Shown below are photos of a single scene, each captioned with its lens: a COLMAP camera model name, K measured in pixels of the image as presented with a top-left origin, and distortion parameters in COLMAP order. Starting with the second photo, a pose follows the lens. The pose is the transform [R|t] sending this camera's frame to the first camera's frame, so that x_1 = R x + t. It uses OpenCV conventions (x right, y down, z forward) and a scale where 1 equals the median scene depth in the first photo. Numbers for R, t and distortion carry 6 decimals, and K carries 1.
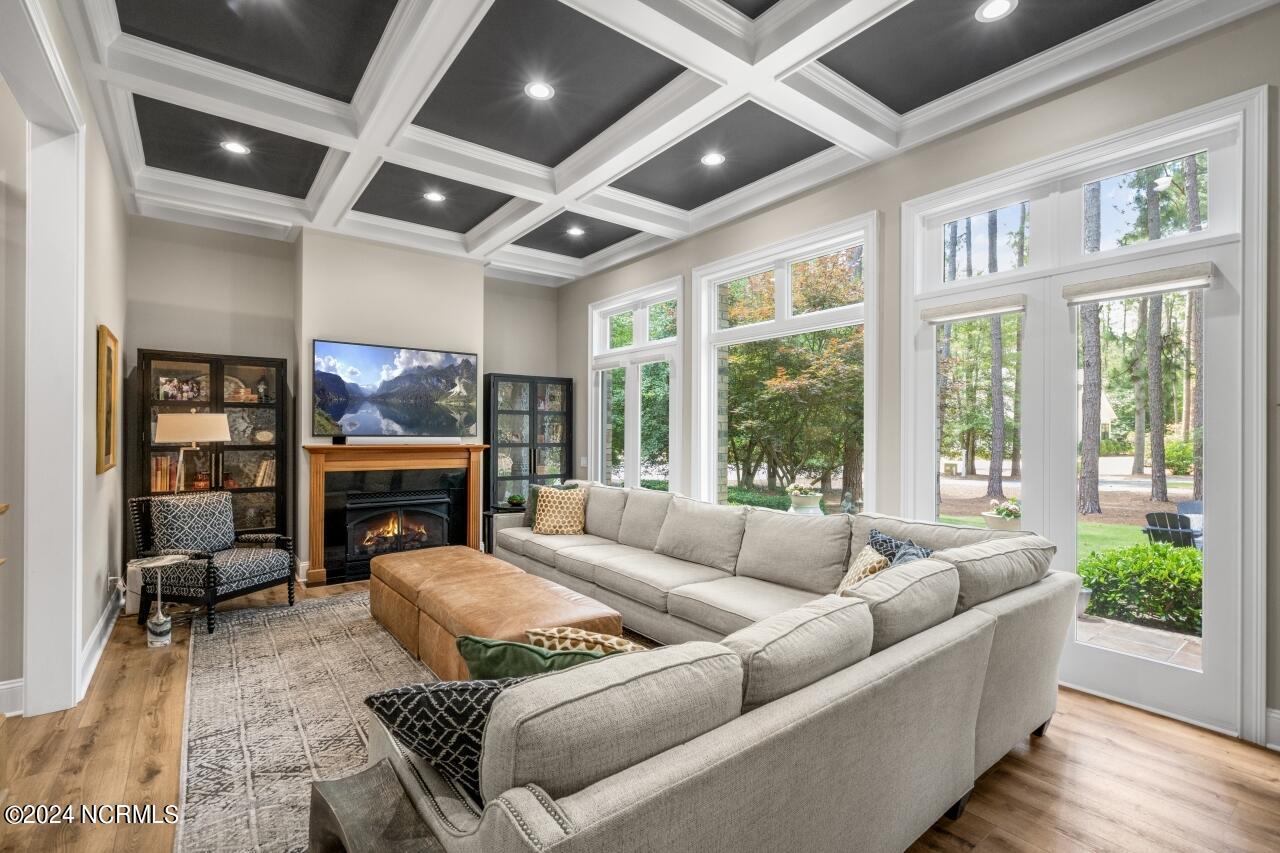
lens RADIAL K [[591.6, 0, 638.0], [0, 591.6, 430.3], [0, 0, 1]] dist [0.000738, 0.001350]
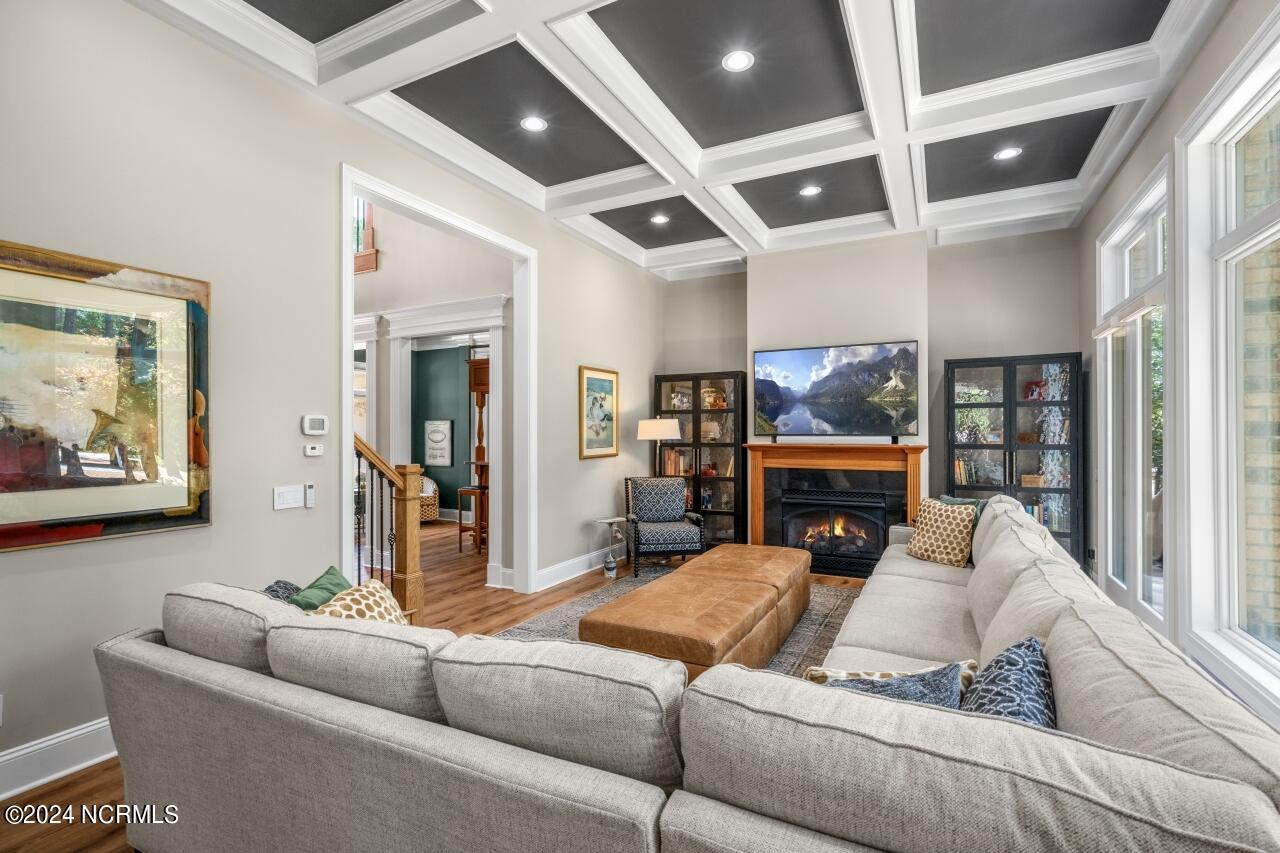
lens RADIAL K [[591.6, 0, 629.8], [0, 591.6, 431.7], [0, 0, 1]] dist [0.000738, 0.001350]
pose [[0.414520, -0.007415, -0.910010, 0.373950], [0.010236, 0.999942, -0.003485, 0.003707], [0.909983, -0.007871, 0.414572, 0.286173]]
